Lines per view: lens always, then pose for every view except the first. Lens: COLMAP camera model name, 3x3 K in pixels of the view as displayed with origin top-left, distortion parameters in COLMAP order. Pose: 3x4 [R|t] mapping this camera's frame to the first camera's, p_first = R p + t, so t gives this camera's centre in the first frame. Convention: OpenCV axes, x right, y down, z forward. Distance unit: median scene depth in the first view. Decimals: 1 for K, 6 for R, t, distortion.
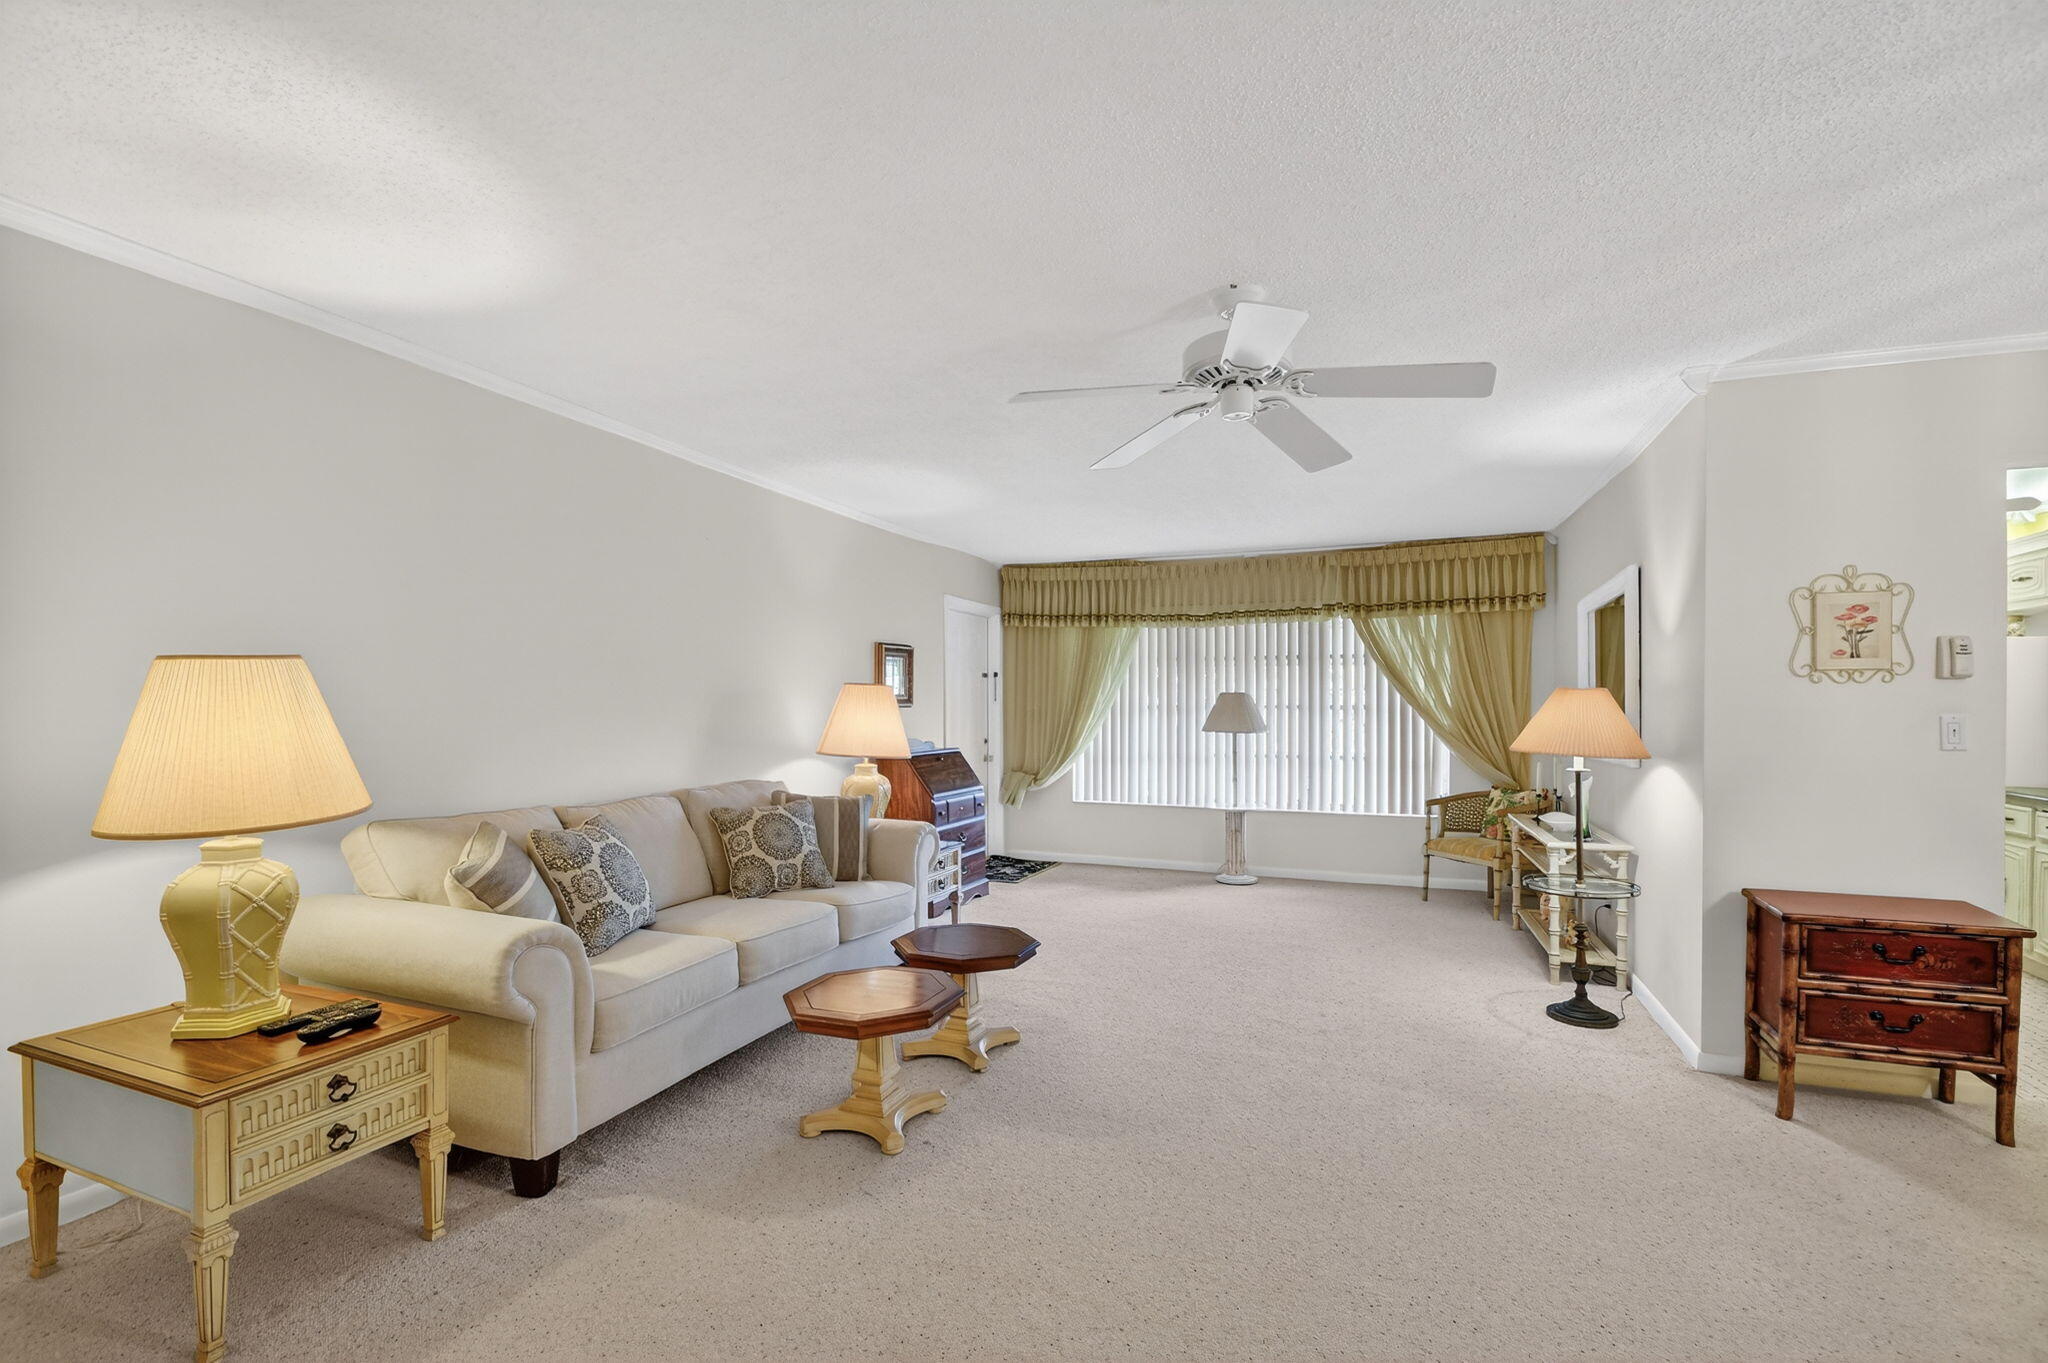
lens RADIAL K [[898.1, 0, 1034.4], [0, 898.1, 708.7], [0, 0, 1]] dist [0.011469, -0.014759]
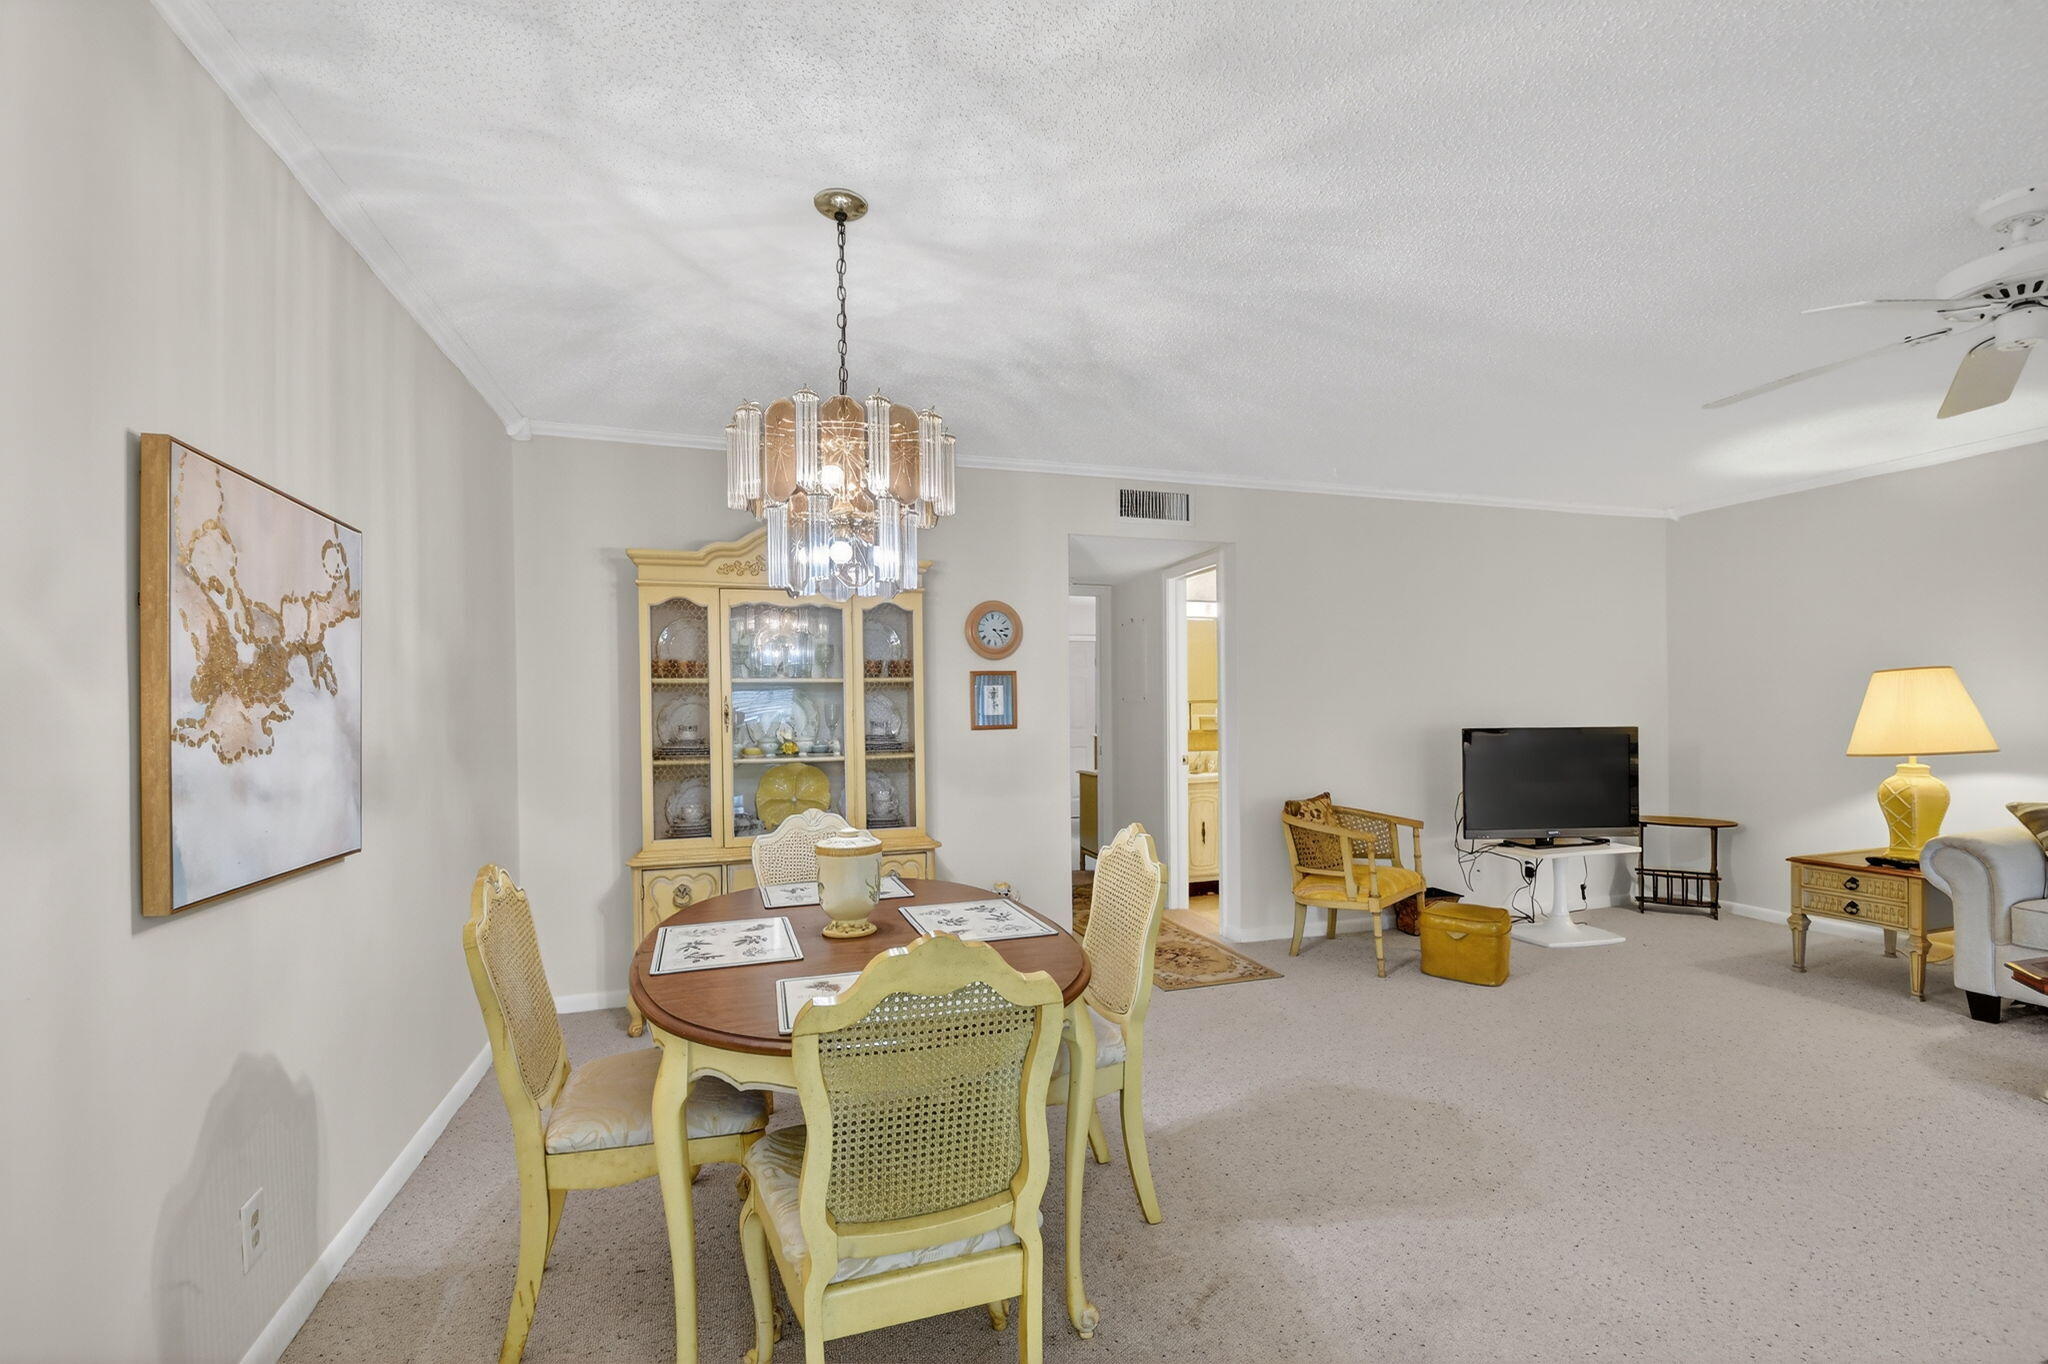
lens RADIAL K [[898.1, 0, 1032.4], [0, 898.1, 710.3], [0, 0, 1]] dist [0.011469, -0.014759]
pose [[-0.773269, 0.006736, -0.634042, 0.923631], [0.006083, 0.999976, 0.003205, 0.005506], [0.634048, -0.001378, -0.773292, 0.659133]]
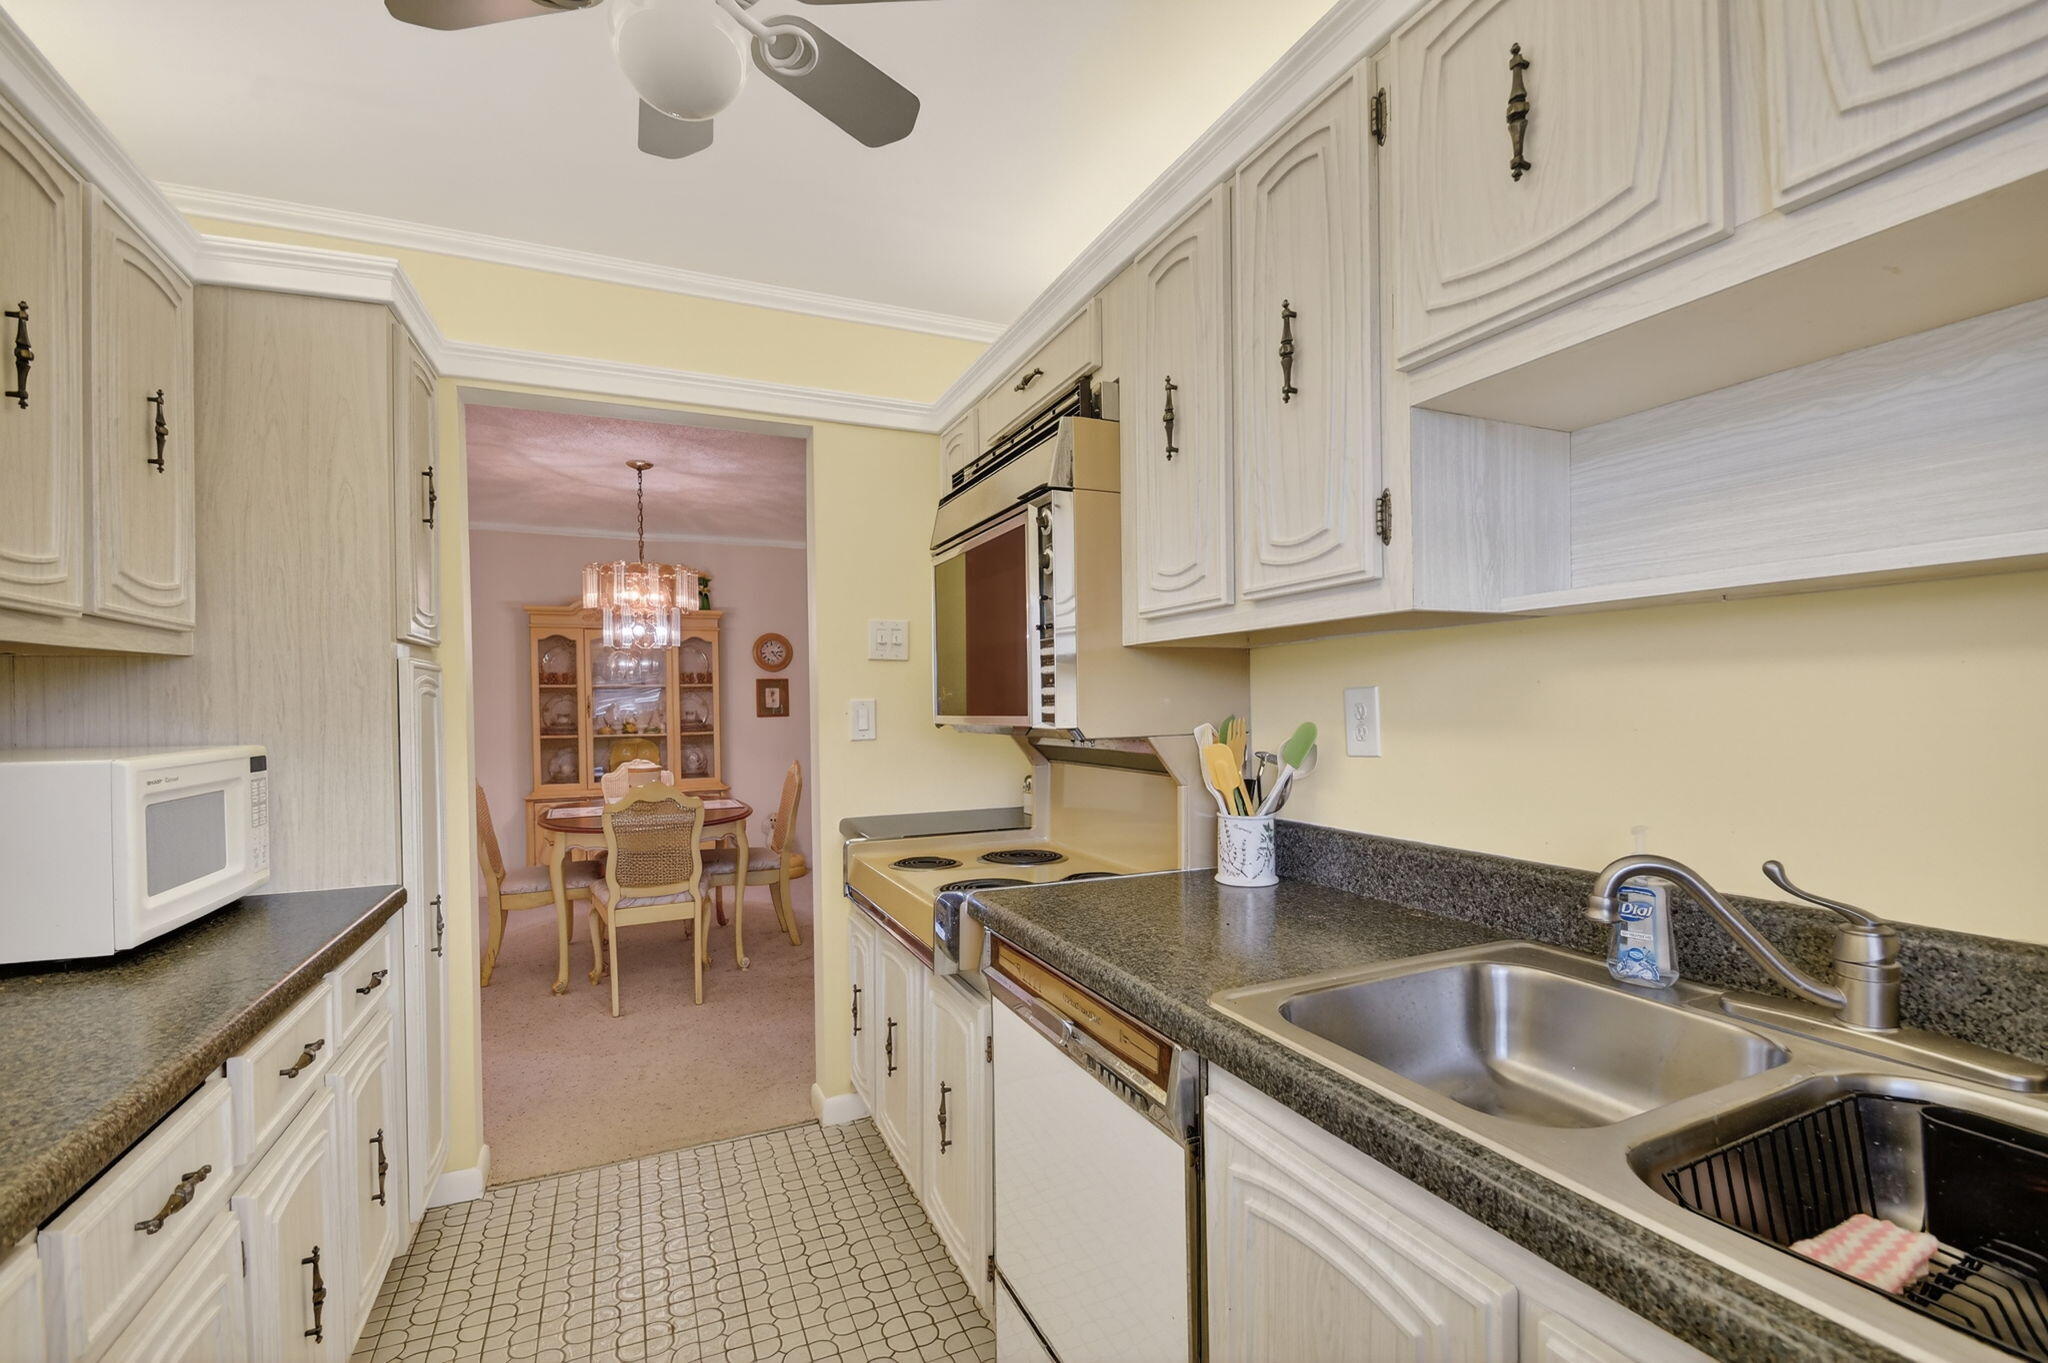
lens RADIAL K [[898.1, 0, 1029.1], [0, 898.1, 709.1], [0, 0, 1]] dist [0.011469, -0.014759]
pose [[-0.696805, 0.009076, -0.717203, 1.132255], [0.007028, 0.999958, 0.005827, 0.010786], [0.717226, -0.000980, -0.696840, 1.279756]]
